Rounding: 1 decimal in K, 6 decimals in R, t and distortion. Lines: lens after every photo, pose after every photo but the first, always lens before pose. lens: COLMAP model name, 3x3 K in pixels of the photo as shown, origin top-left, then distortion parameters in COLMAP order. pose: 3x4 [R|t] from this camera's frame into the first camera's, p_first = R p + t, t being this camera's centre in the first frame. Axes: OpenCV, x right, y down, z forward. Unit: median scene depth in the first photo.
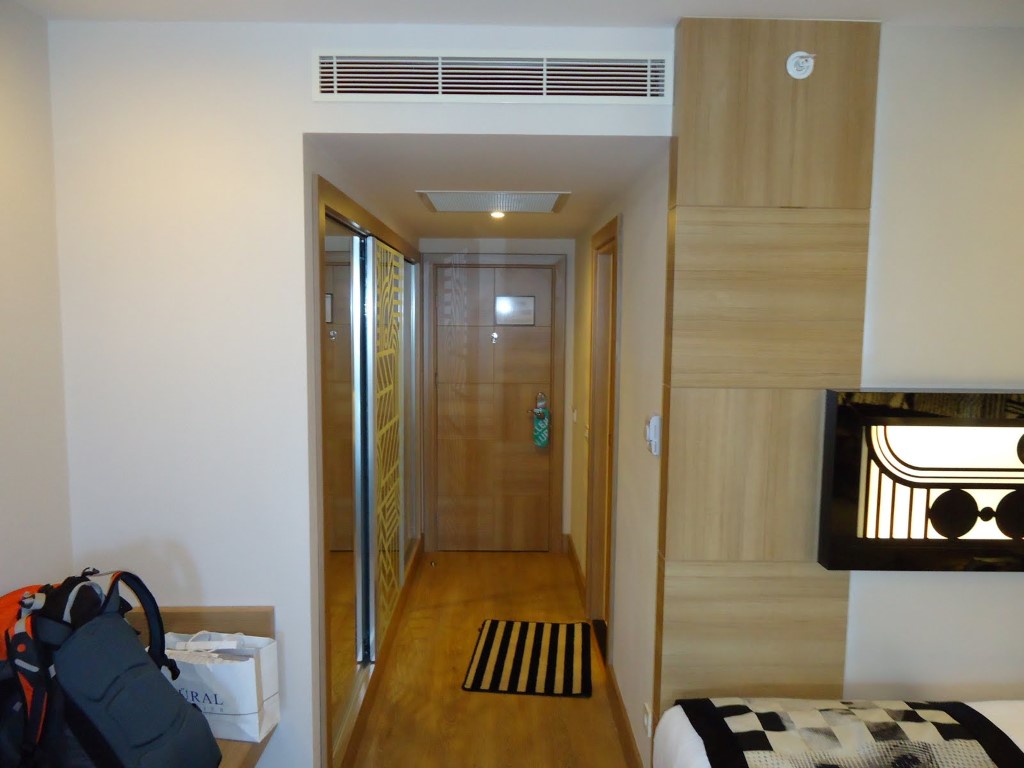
lens RADIAL K [[763.9, 0, 517.2], [0, 763.9, 380.2], [0, 0, 1]] dist [-0.010023, 0.038584]
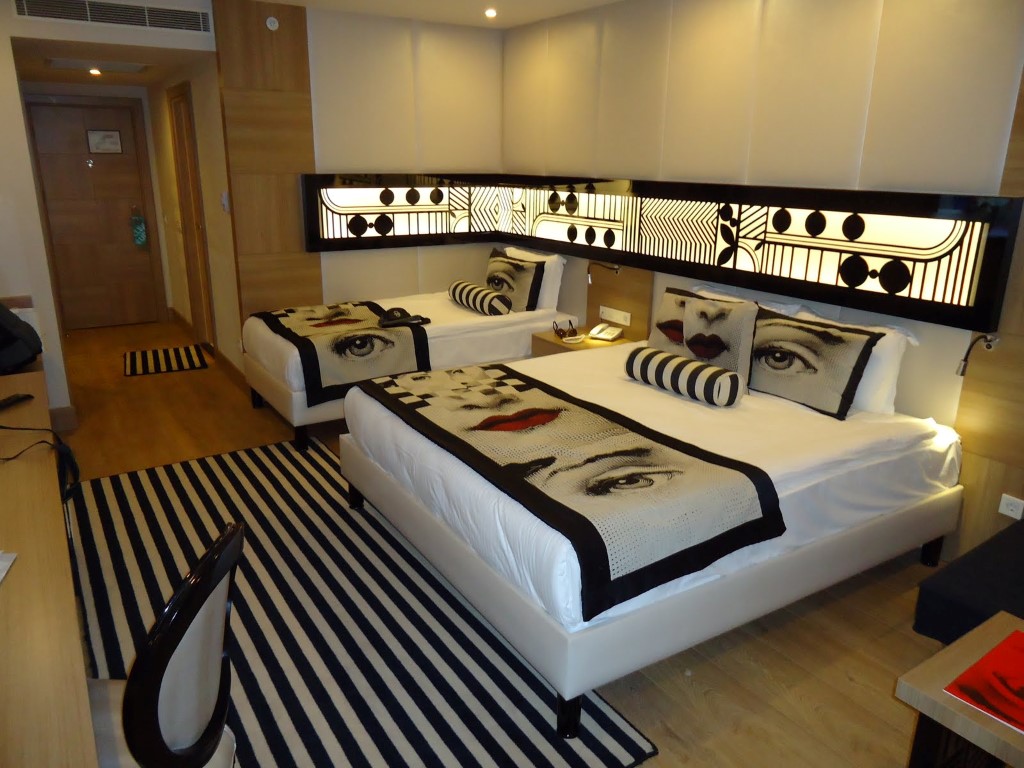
lens RADIAL K [[763.9, 0, 514.9], [0, 763.9, 379.7], [0, 0, 1]] dist [-0.010023, 0.038584]
pose [[0.856759, -0.145592, 0.494739, -0.274490], [0.045508, 0.976924, 0.208682, 0.168062], [-0.513705, -0.156276, 0.843614, -1.380998]]
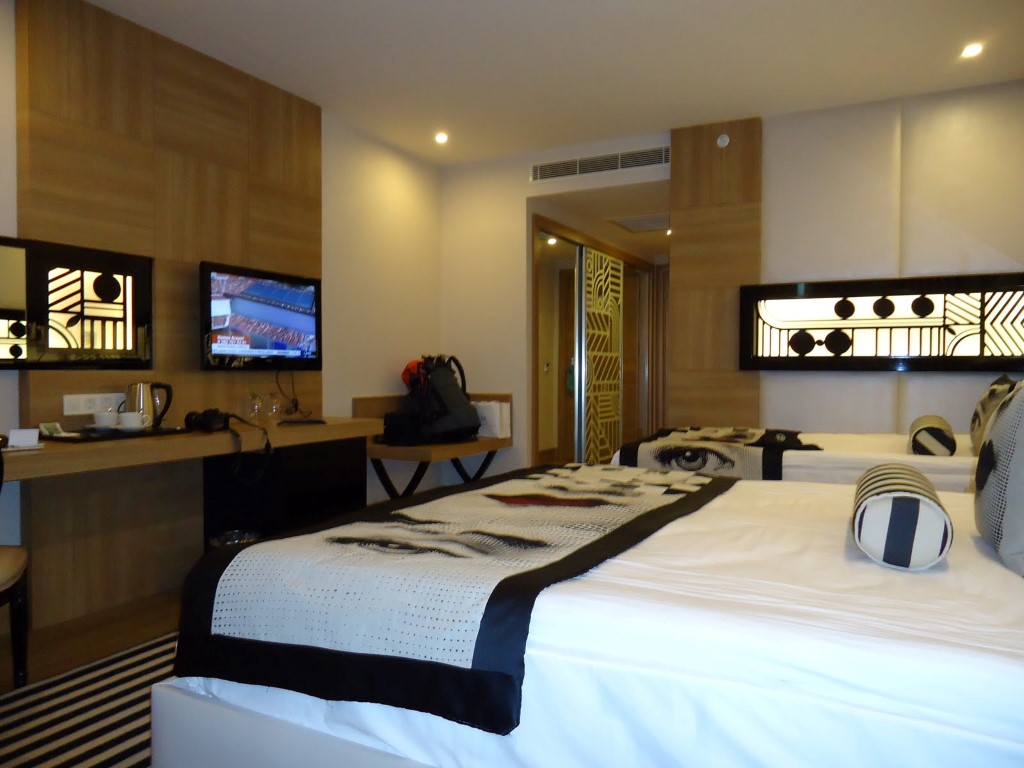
lens RADIAL K [[763.9, 0, 517.4], [0, 763.9, 385.3], [0, 0, 1]] dist [-0.010023, 0.038584]
pose [[0.879339, 0.001977, -0.476192, 0.870952], [-0.039566, 0.996837, -0.068926, 0.456302], [0.474549, 0.079450, 0.876636, -1.132483]]
